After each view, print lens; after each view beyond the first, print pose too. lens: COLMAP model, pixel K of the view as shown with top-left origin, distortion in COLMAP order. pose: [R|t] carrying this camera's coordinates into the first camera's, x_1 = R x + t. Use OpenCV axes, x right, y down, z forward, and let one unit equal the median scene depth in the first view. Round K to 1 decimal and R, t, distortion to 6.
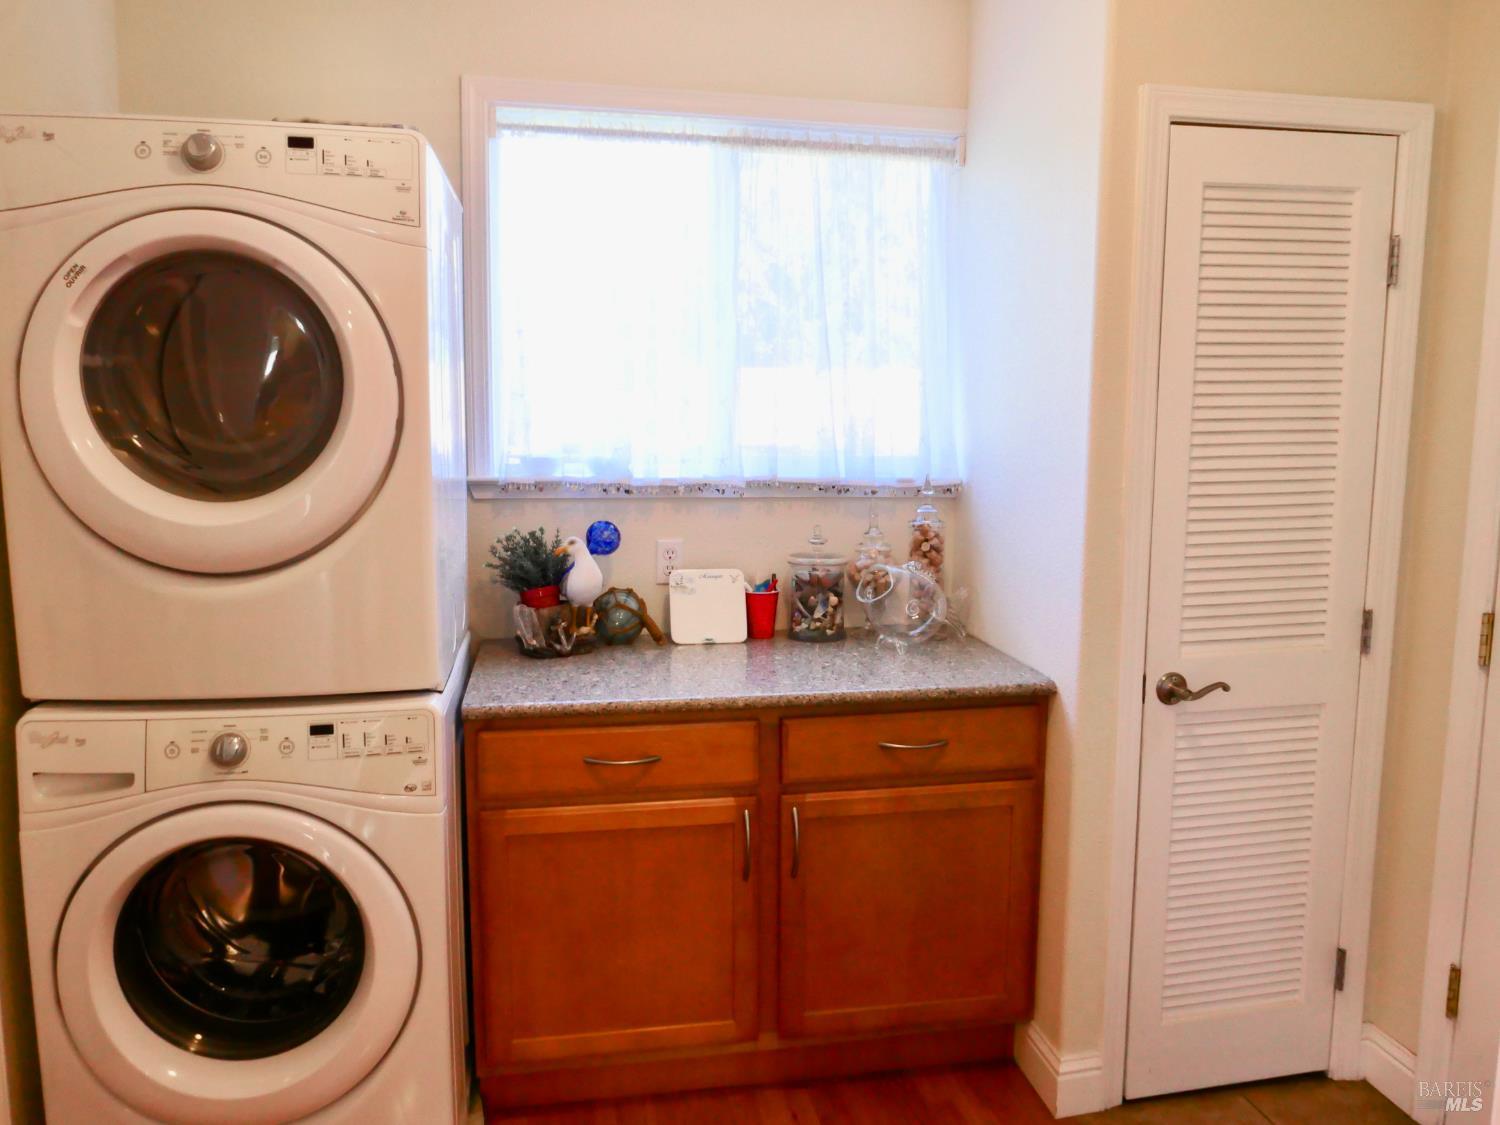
lens RADIAL K [[1108.1, 0, 762.8], [0, 1108.1, 565.4], [0, 0, 1]] dist [-0.026871, 0.015609]
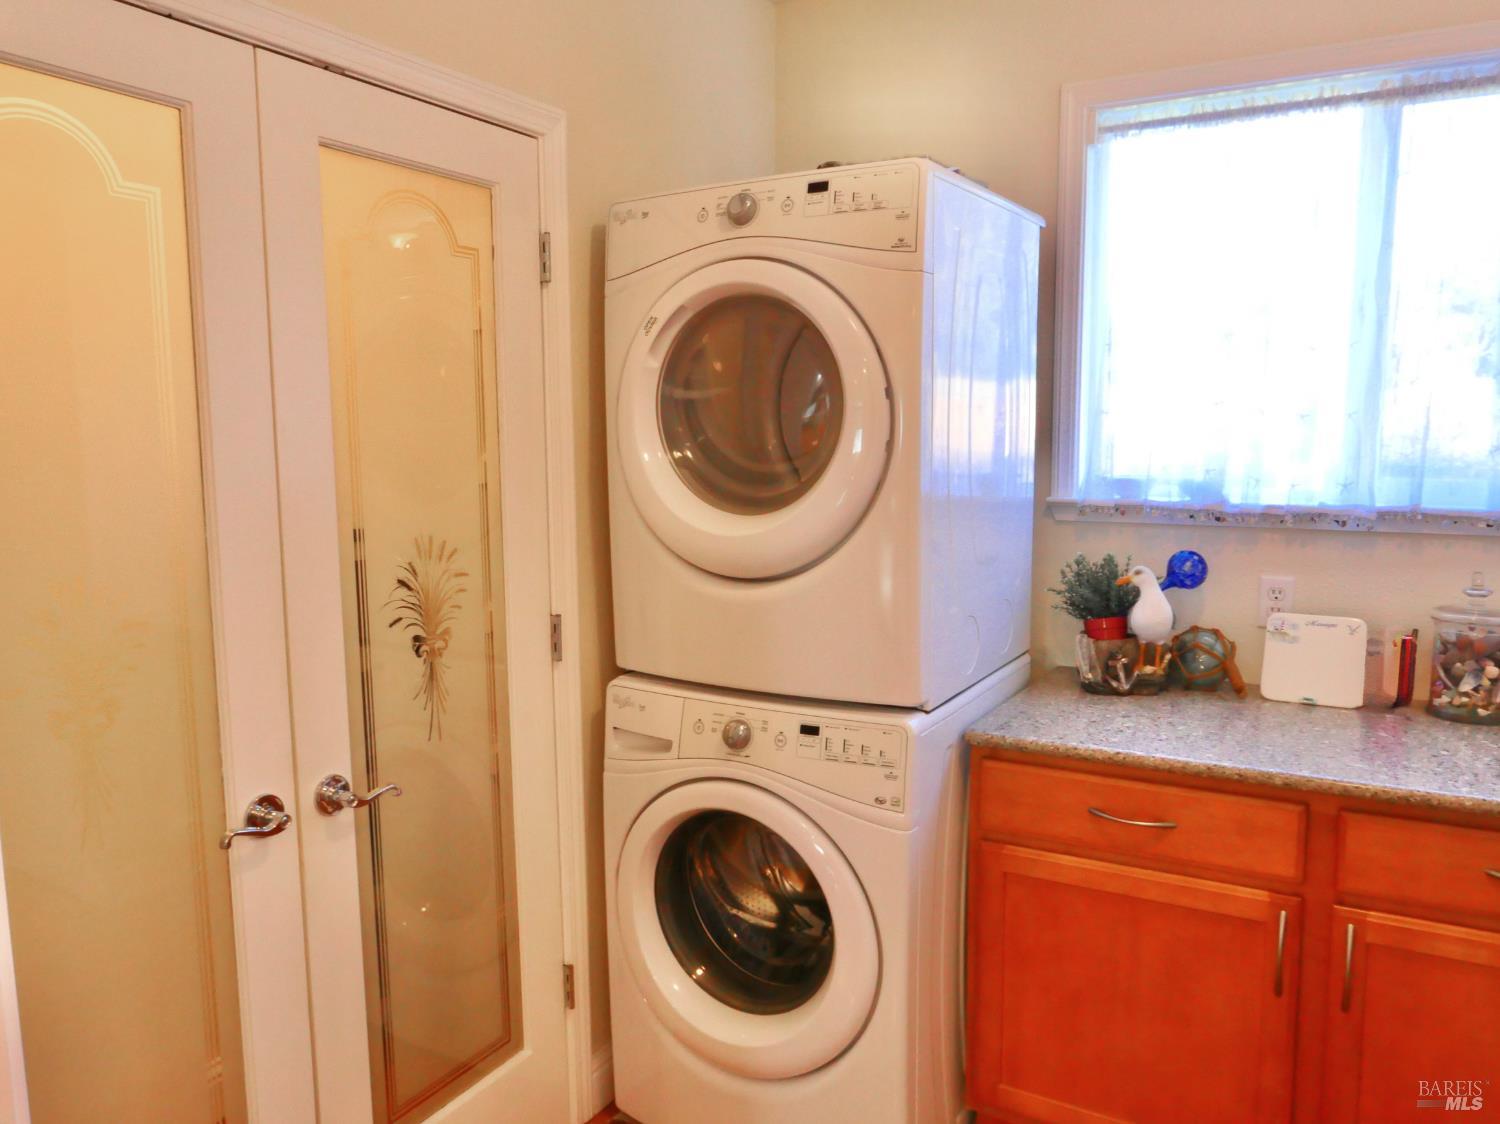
lens RADIAL K [[1108.1, 0, 755.7], [0, 1108.1, 561.2], [0, 0, 1]] dist [-0.026871, 0.015609]
pose [[0.754926, 0.062194, -0.652854, 0.205145], [-0.073031, 0.997274, 0.010556, -0.018185], [0.651730, 0.039710, 0.757410, 0.114755]]
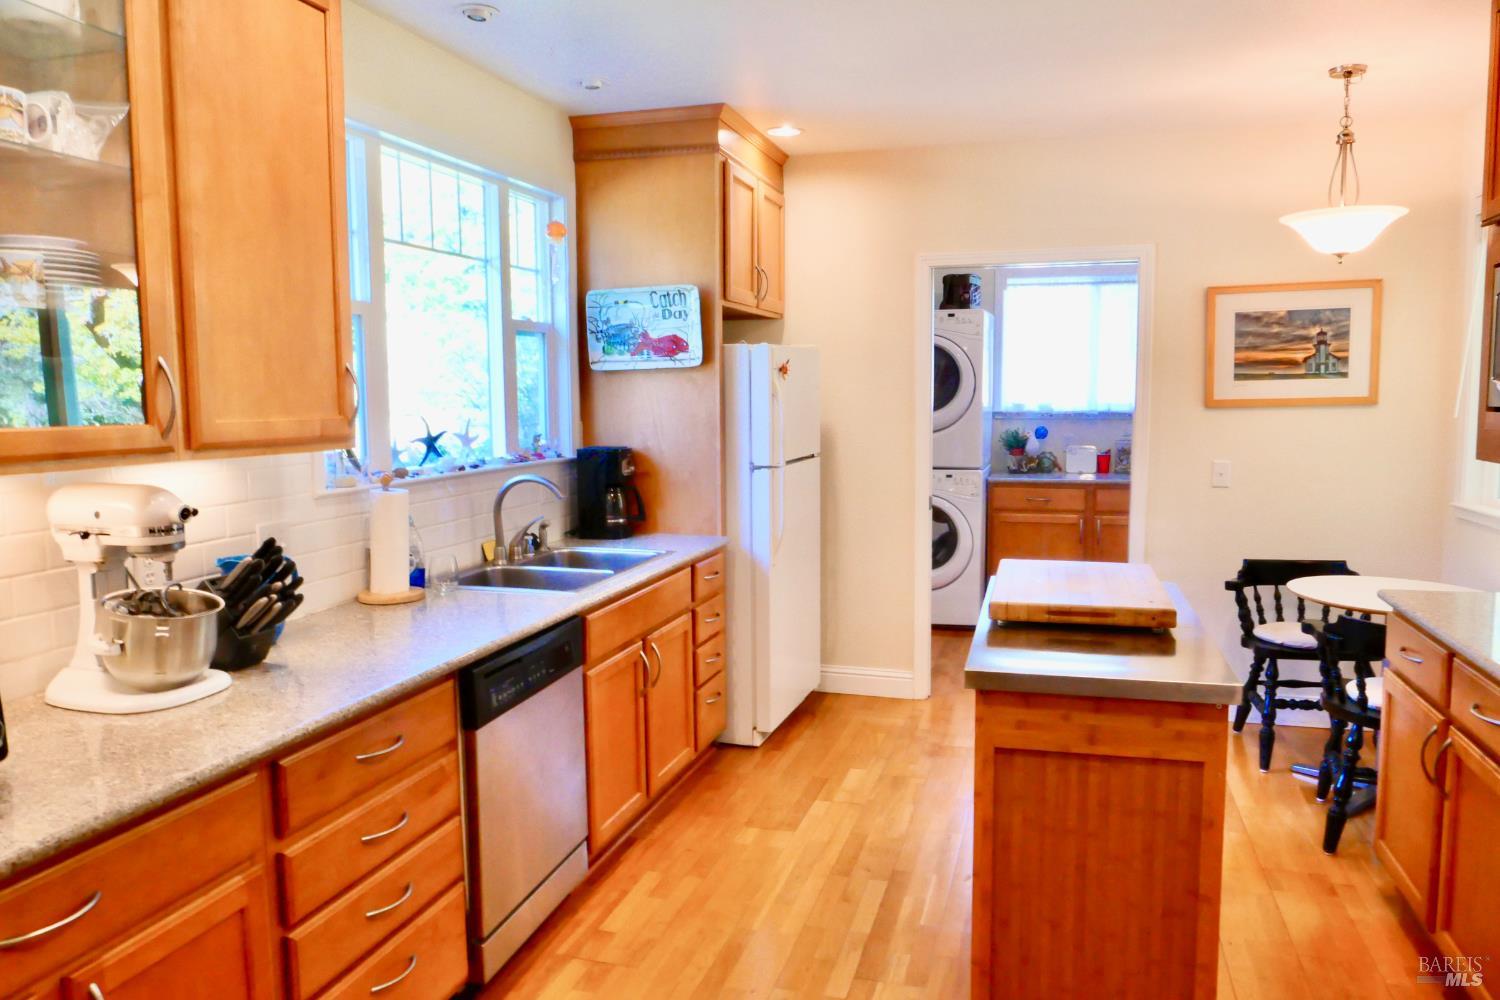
lens RADIAL K [[1039.4, 0, 745.9], [0, 1039.4, 507.4], [0, 0, 1]] dist [-0.010042, -0.003528]
pose [[0.879890, 0.030759, -0.474181, 0.508603], [-0.043411, 0.998933, -0.015754, 0.269807], [0.473190, 0.034446, 0.880287, -1.861129]]
